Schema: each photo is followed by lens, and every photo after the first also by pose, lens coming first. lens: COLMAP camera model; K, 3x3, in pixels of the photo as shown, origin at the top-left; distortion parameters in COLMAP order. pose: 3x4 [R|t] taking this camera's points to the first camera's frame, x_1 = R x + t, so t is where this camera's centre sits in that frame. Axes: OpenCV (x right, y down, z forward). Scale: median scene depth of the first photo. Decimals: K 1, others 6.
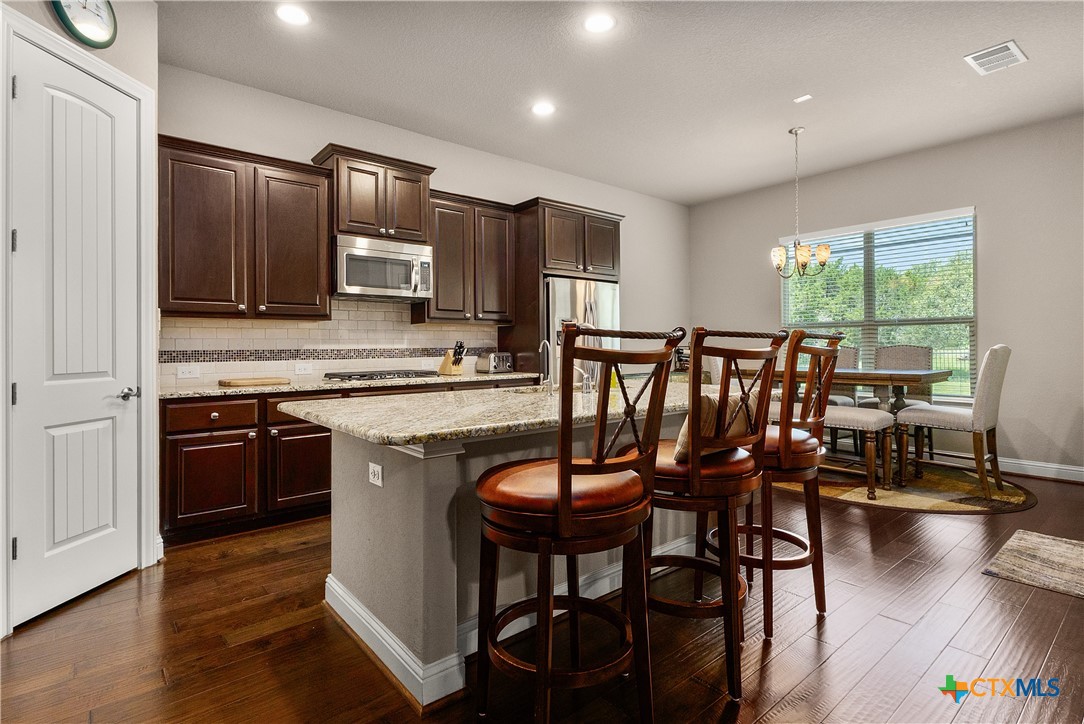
lens RADIAL K [[534.8, 0, 542.3], [0, 534.8, 342.6], [0, 0, 1]] dist [0.000509, -0.000068]
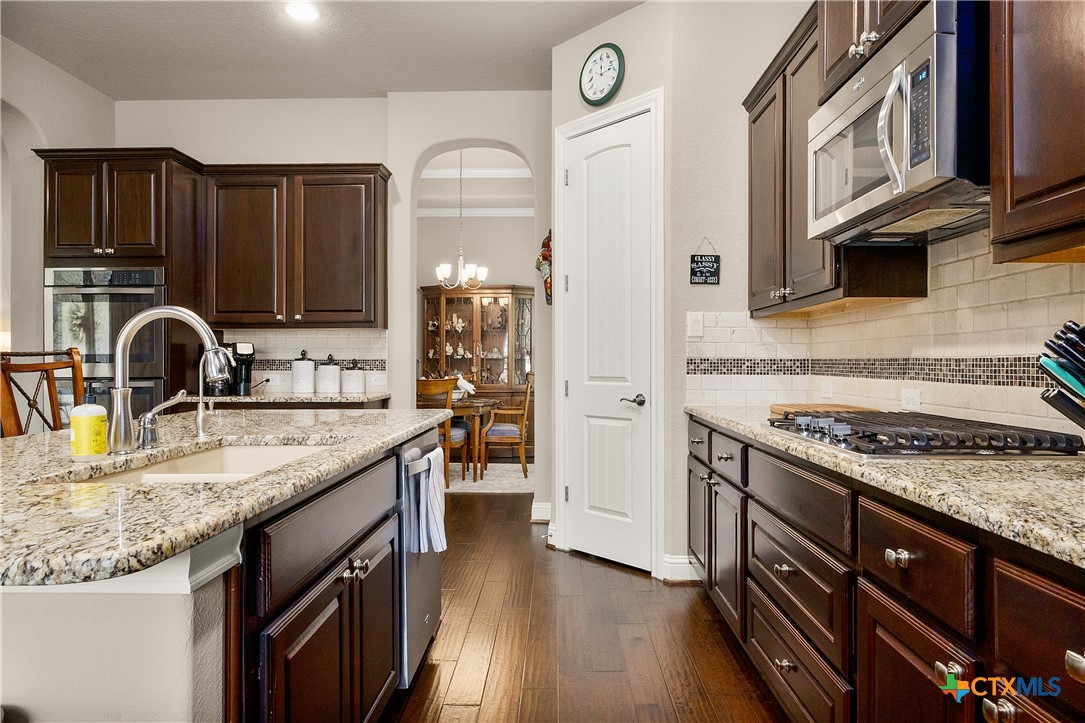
lens RADIAL K [[653.8, 0, 542.5], [0, 653.8, 361.5], [0, 0, 1]] dist [-0.000326, -0.000061]
pose [[-0.657409, 0.009014, -0.753480, 0.324776], [0.011365, 0.999933, 0.002047, 0.016594], [0.753448, -0.007218, -0.657468, 1.753674]]
